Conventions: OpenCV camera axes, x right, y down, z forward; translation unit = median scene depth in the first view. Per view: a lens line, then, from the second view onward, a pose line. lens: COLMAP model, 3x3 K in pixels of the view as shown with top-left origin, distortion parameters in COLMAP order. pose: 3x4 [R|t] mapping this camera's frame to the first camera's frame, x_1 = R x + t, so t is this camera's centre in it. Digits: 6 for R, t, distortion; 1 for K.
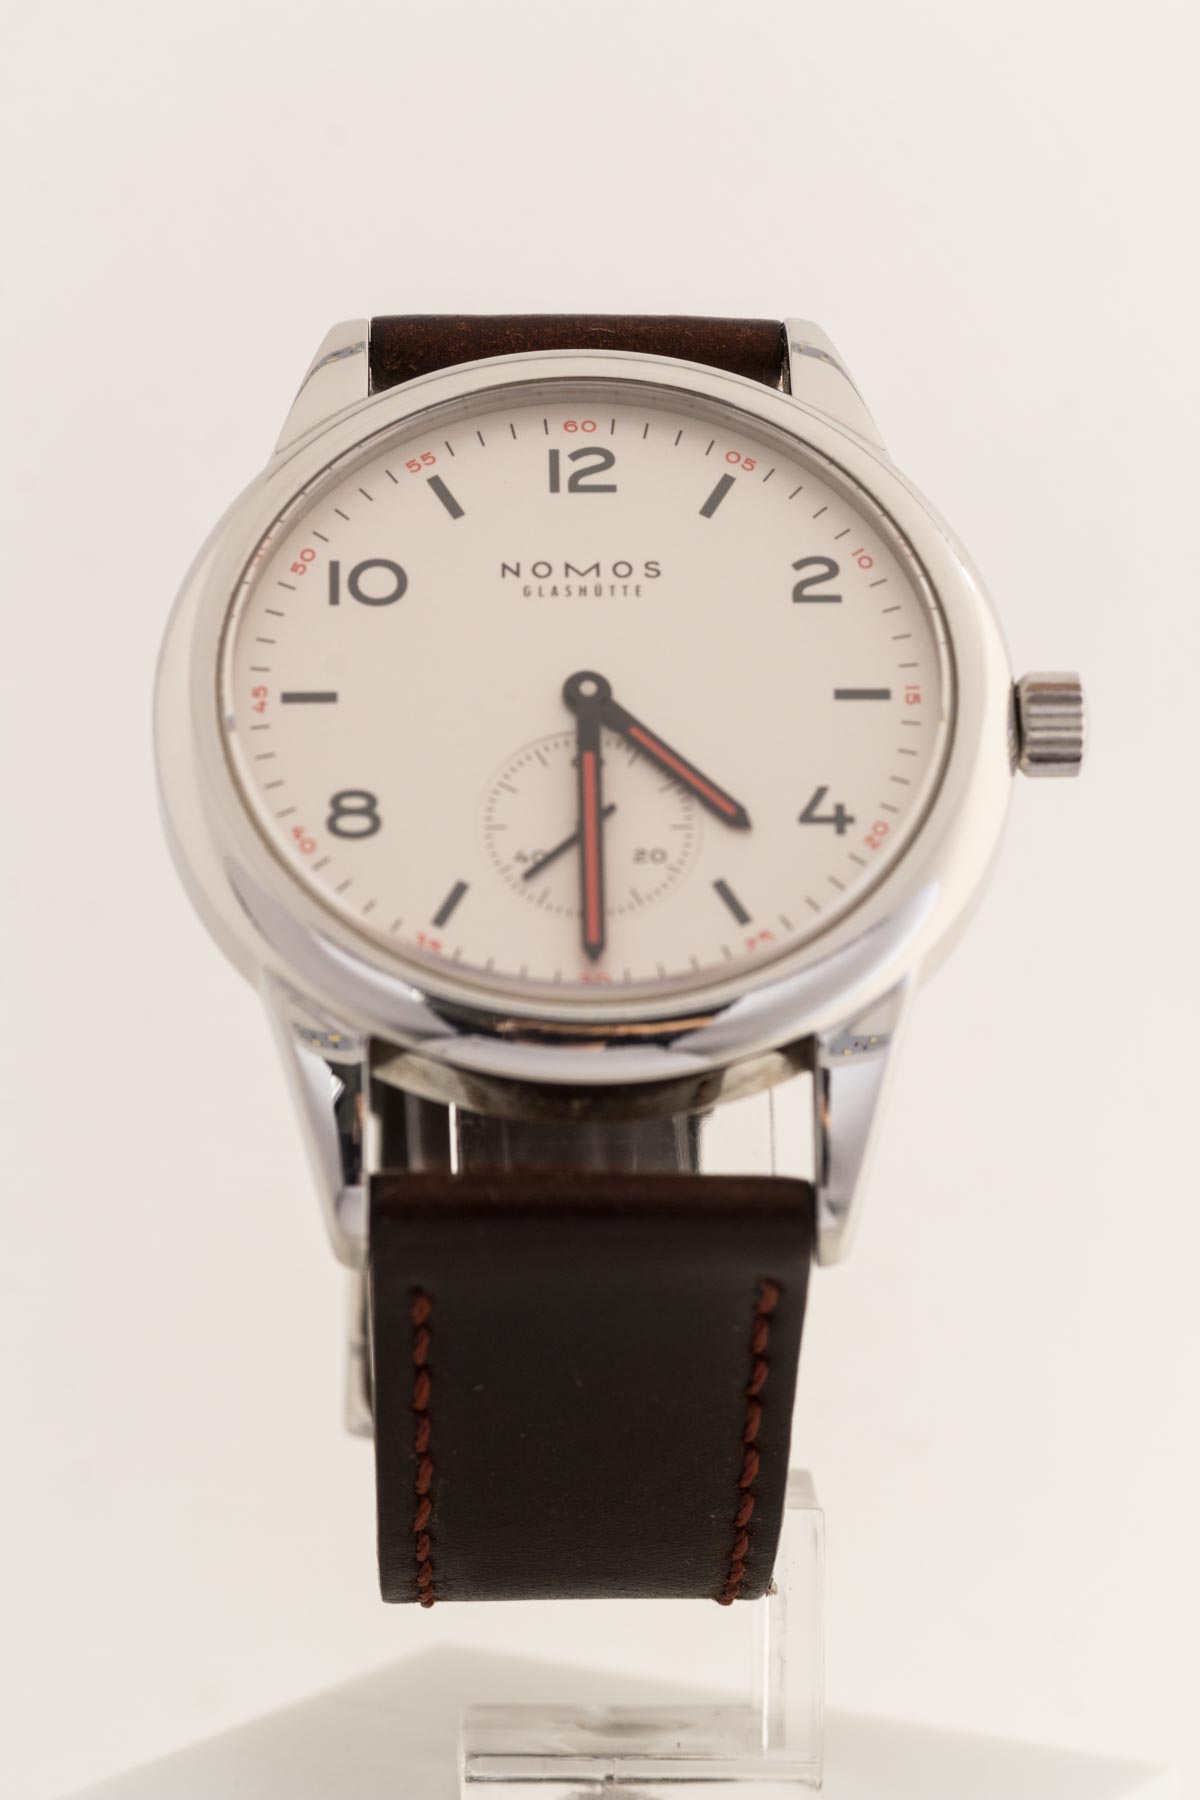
lens RADIAL K [[6537.2, 0, 600.0], [0, 6537.2, 900.0], [0, 0, 1]] dist [0.052009, 1.881925]
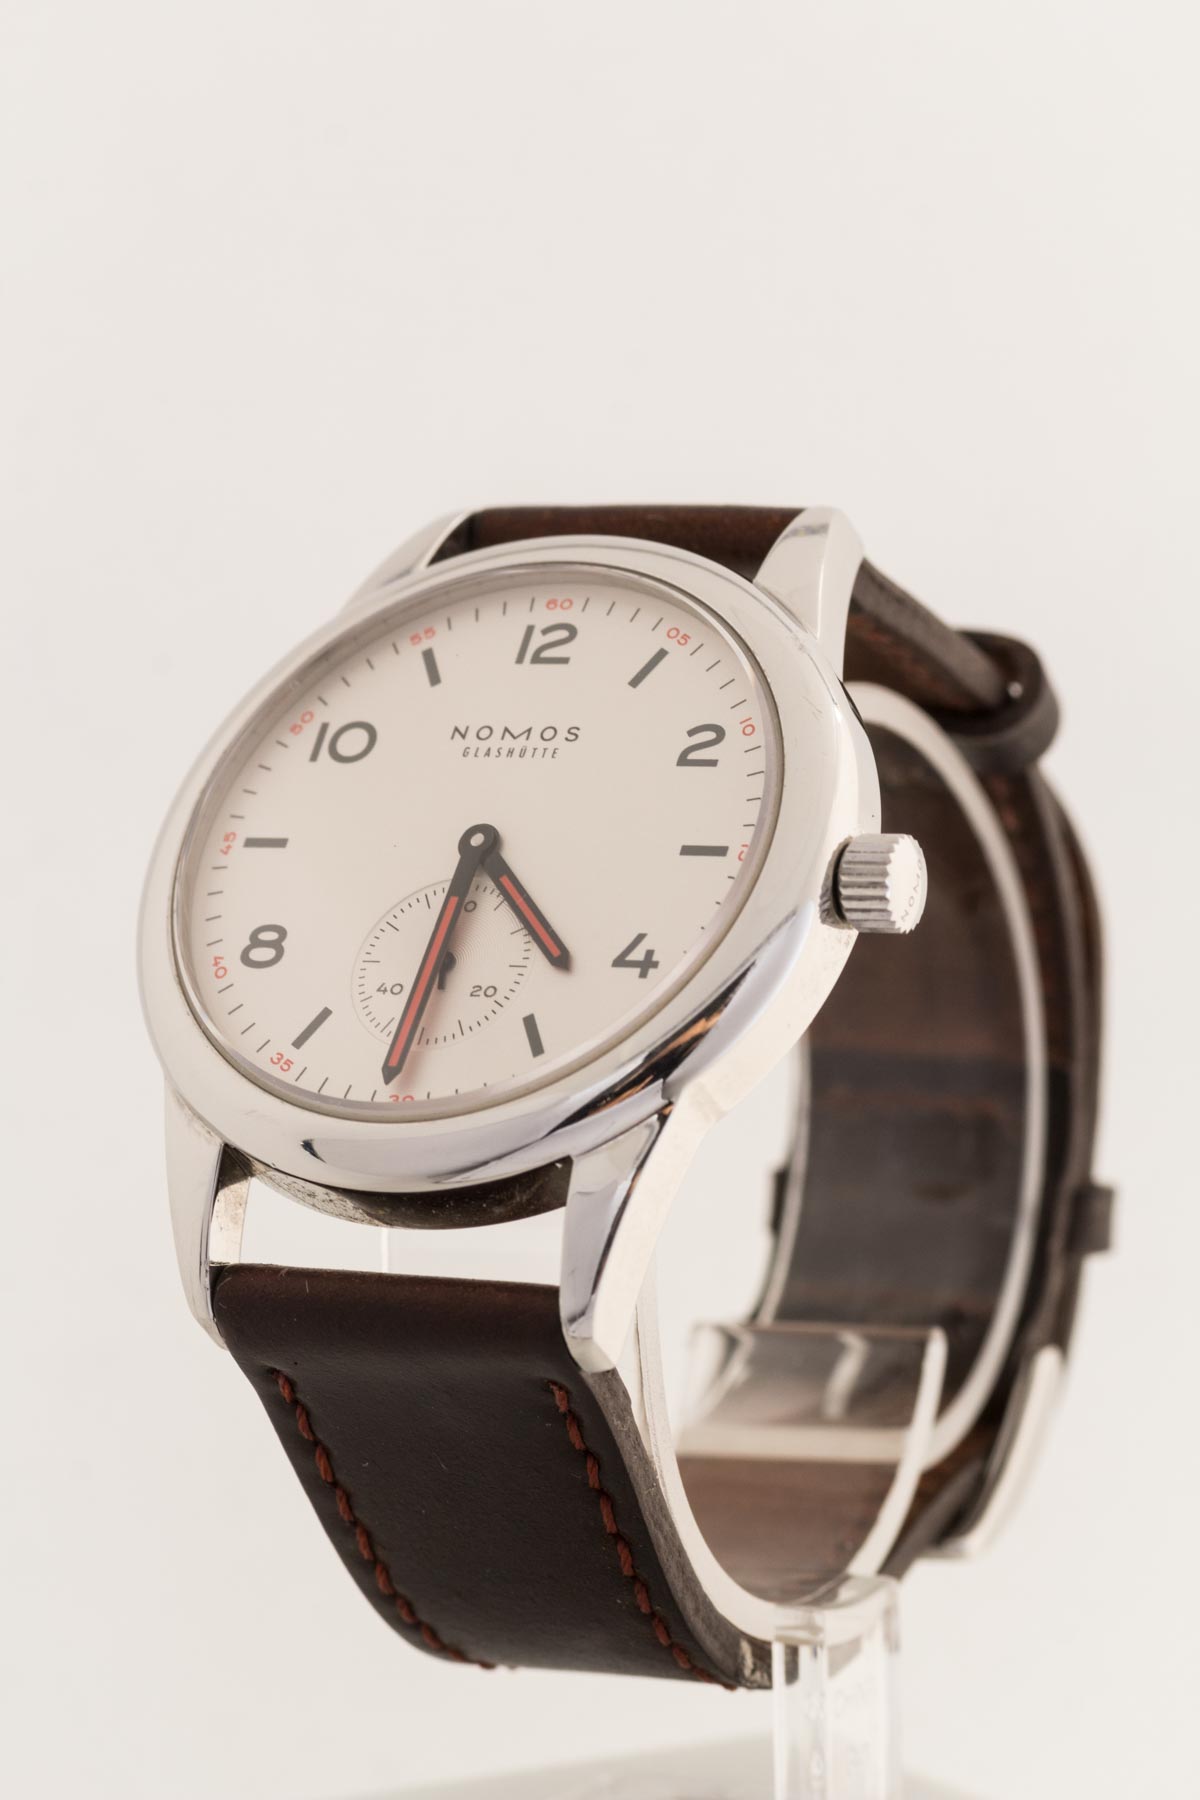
lens RADIAL K [[6537.2, 0, 600.0], [0, 6537.2, 900.0], [0, 0, 1]] dist [0.052009, 1.881925]
pose [[0.867747, 0.025831, -0.496335, 0.561002], [-0.038427, 0.999146, -0.015184, -0.006000], [0.495519, 0.032249, 0.867998, 0.045840]]
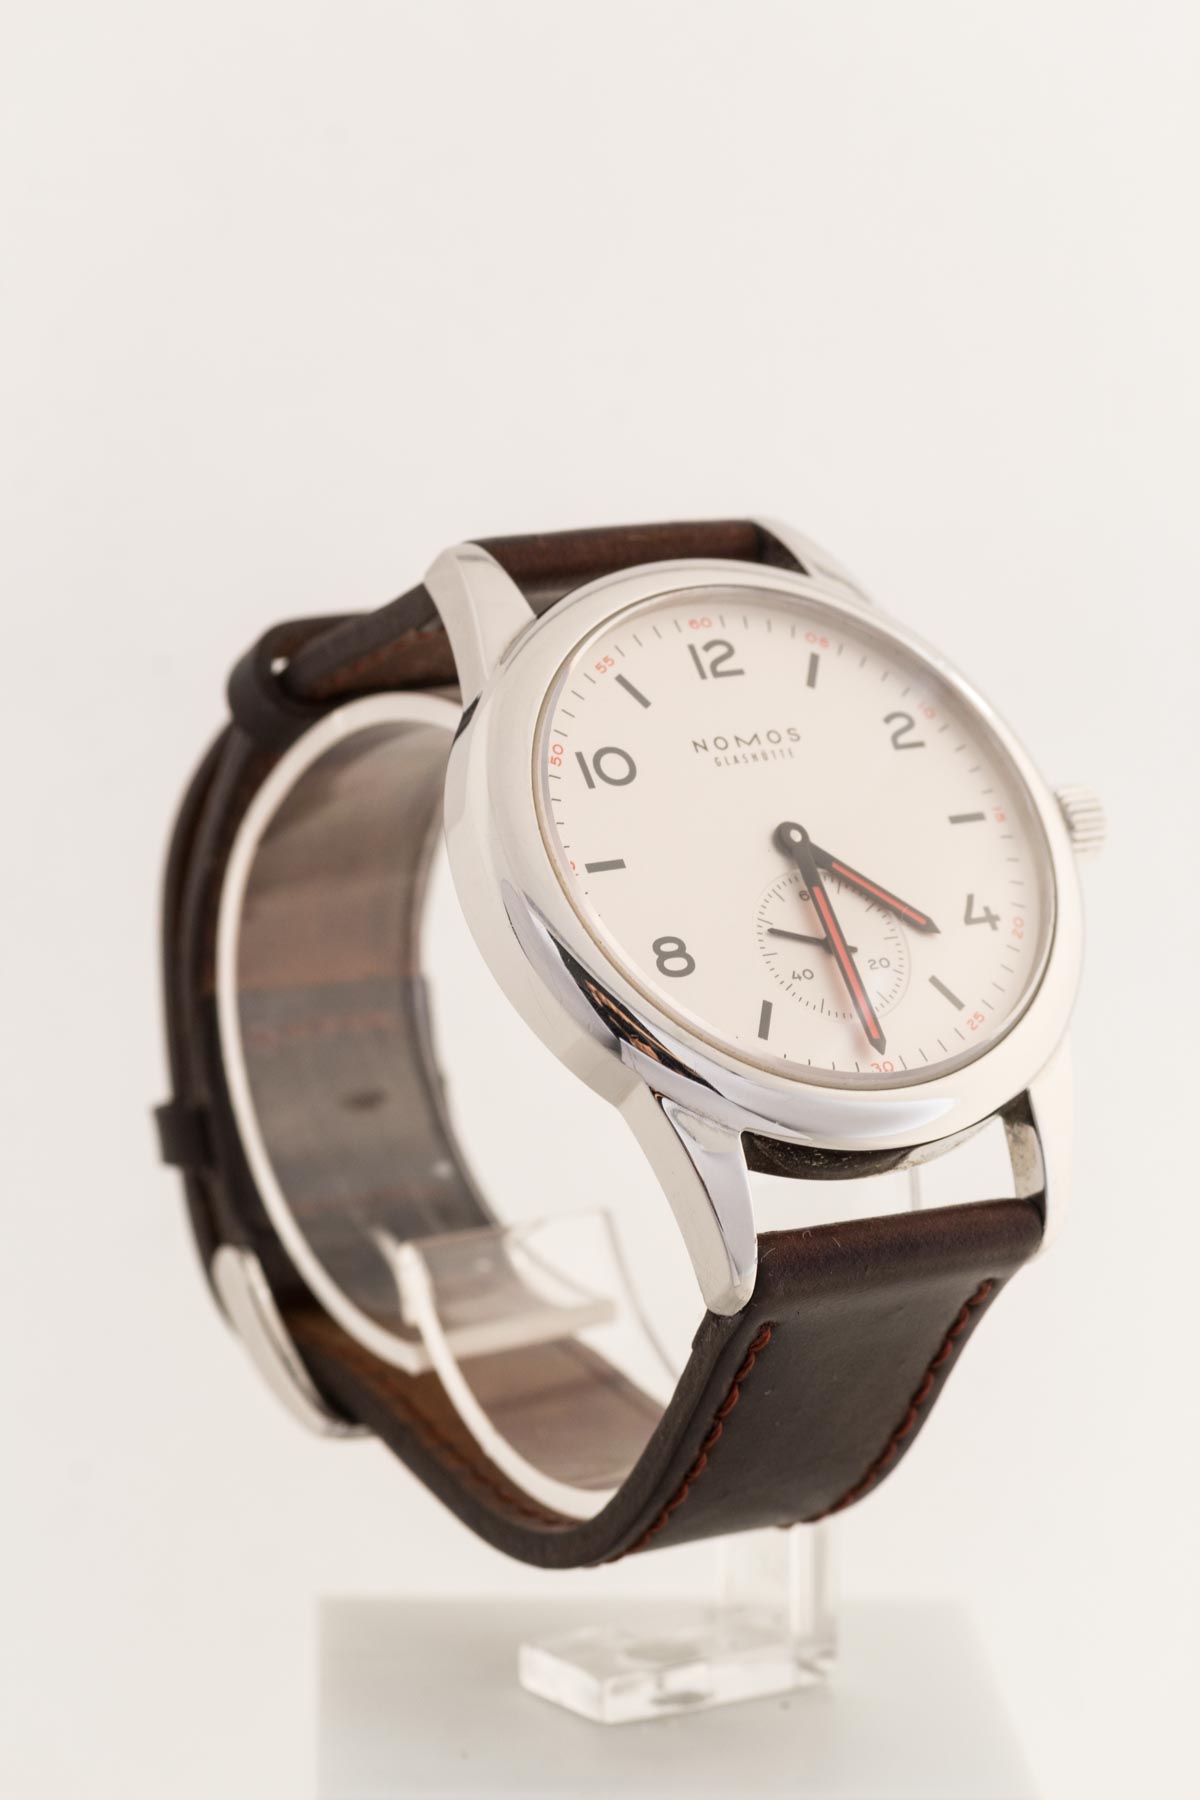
lens RADIAL K [[6537.2, 0, 600.0], [0, 6537.2, 900.0], [0, 0, 1]] dist [0.052009, 1.881925]
pose [[0.864370, -0.106397, 0.491472, -0.650588], [0.085500, 0.994224, 0.064865, -0.104146], [-0.495535, -0.014047, 0.868474, -0.080927]]
